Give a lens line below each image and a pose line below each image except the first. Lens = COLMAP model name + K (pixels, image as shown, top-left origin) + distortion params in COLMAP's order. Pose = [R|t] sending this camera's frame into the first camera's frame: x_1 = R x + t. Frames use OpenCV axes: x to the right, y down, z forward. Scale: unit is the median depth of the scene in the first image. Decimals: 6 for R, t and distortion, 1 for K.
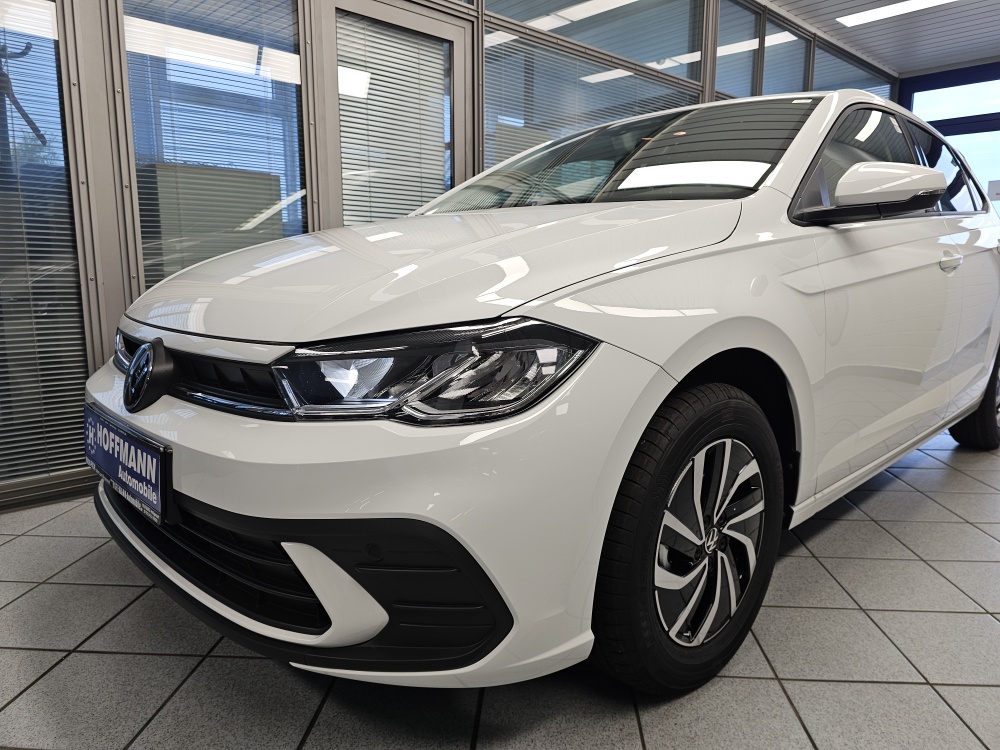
lens RADIAL K [[662.5, 0, 500.0], [0, 662.5, 375.0], [0, 0, 1]] dist [0.072943, -0.077487]
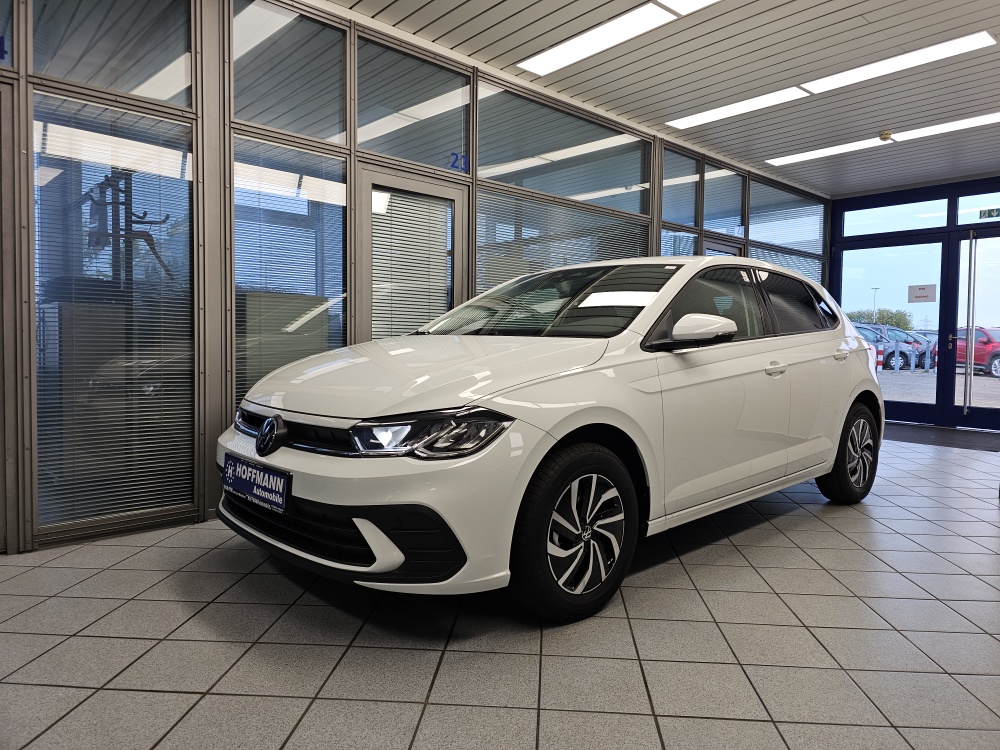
lens RADIAL K [[662.5, 0, 500.0], [0, 662.5, 375.0], [0, 0, 1]] dist [0.072943, -0.077487]
pose [[0.999911, 0.011424, -0.006928, 0.095872], [-0.012118, 0.993847, -0.110093, 0.029405], [0.005628, 0.110168, 0.993897, -0.797327]]
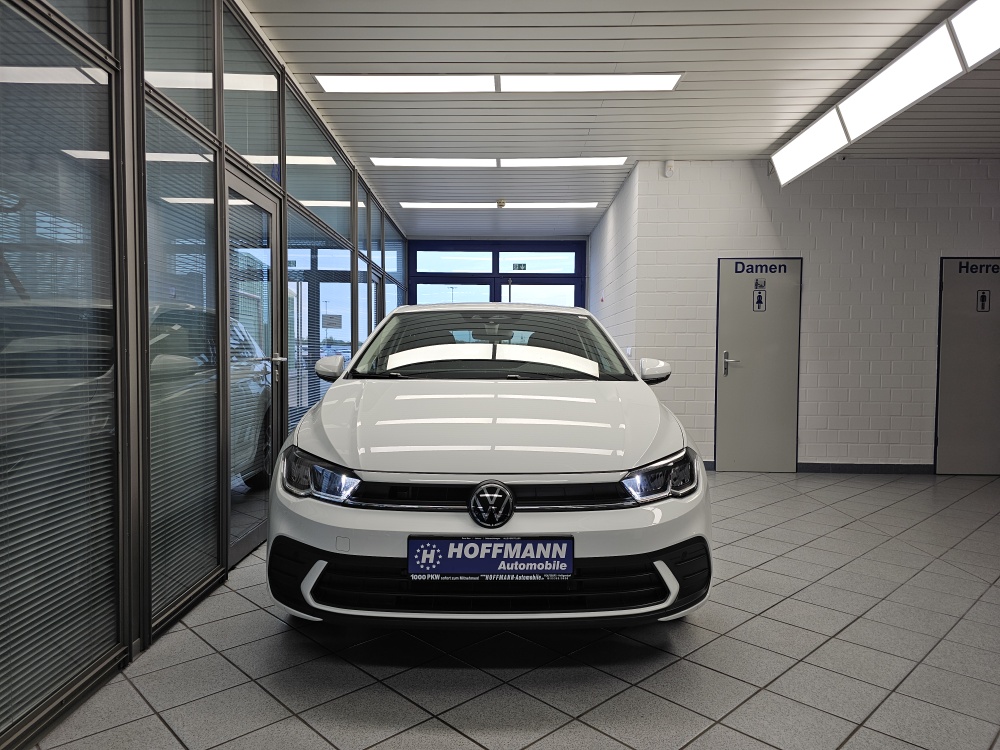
lens RADIAL K [[662.5, 0, 500.0], [0, 662.5, 375.0], [0, 0, 1]] dist [0.072943, -0.077487]
pose [[0.666767, -0.021040, 0.744969, -1.755579], [0.112974, 0.990903, -0.073128, -0.194322], [-0.736654, 0.132922, 0.663079, -0.122245]]
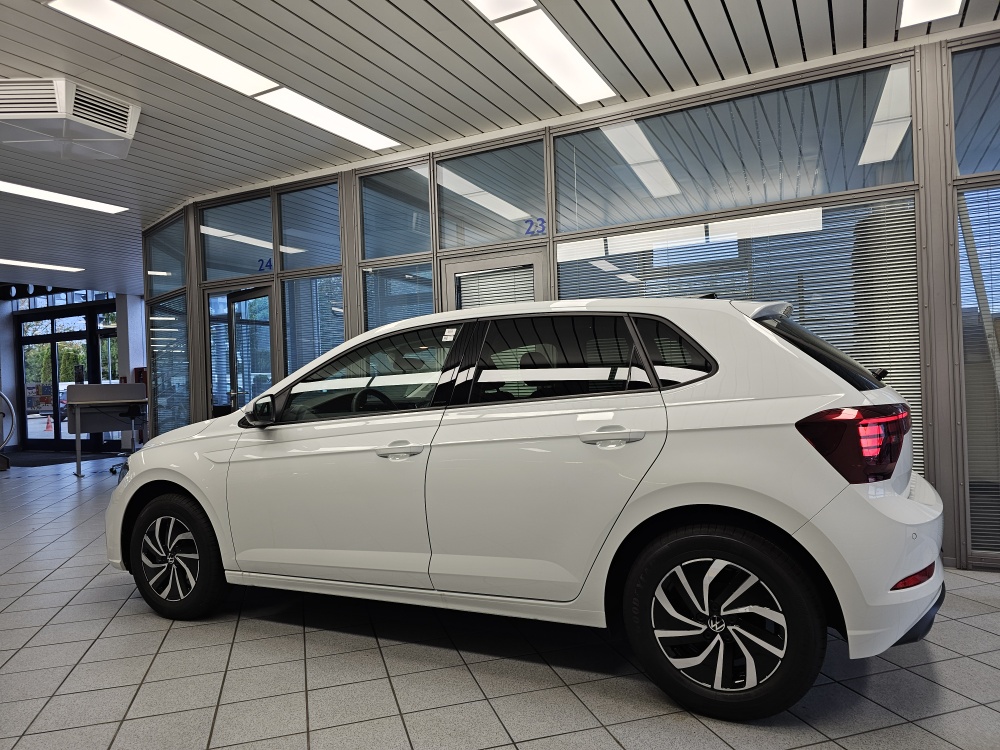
lens RADIAL K [[662.5, 0, 500.0], [0, 662.5, 375.0], [0, 0, 1]] dist [0.072943, -0.077487]
pose [[0.339469, -0.021338, -0.940375, 3.091899], [-0.111007, 0.991847, -0.062579, -0.406823], [0.934044, 0.125632, 0.334333, 1.219217]]
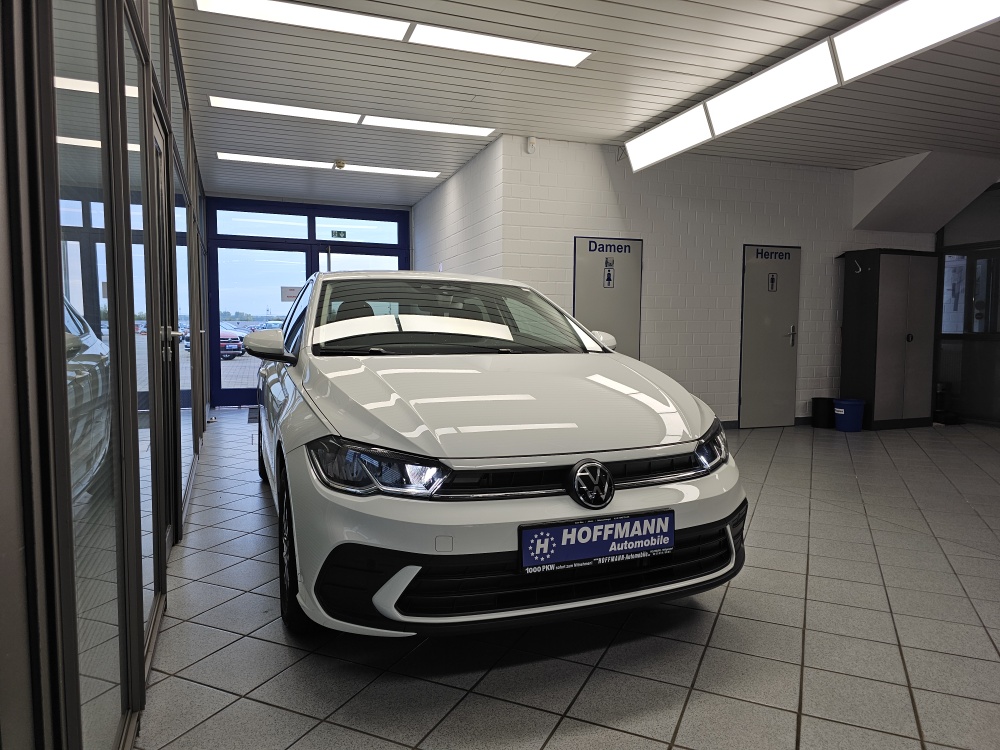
lens RADIAL K [[662.5, 0, 500.0], [0, 662.5, 375.0], [0, 0, 1]] dist [0.072943, -0.077487]
pose [[0.351461, -0.063936, 0.934017, -2.072730], [0.145078, 0.989333, 0.013131, -0.307159], [-0.924893, 0.130890, 0.356987, 0.639436]]
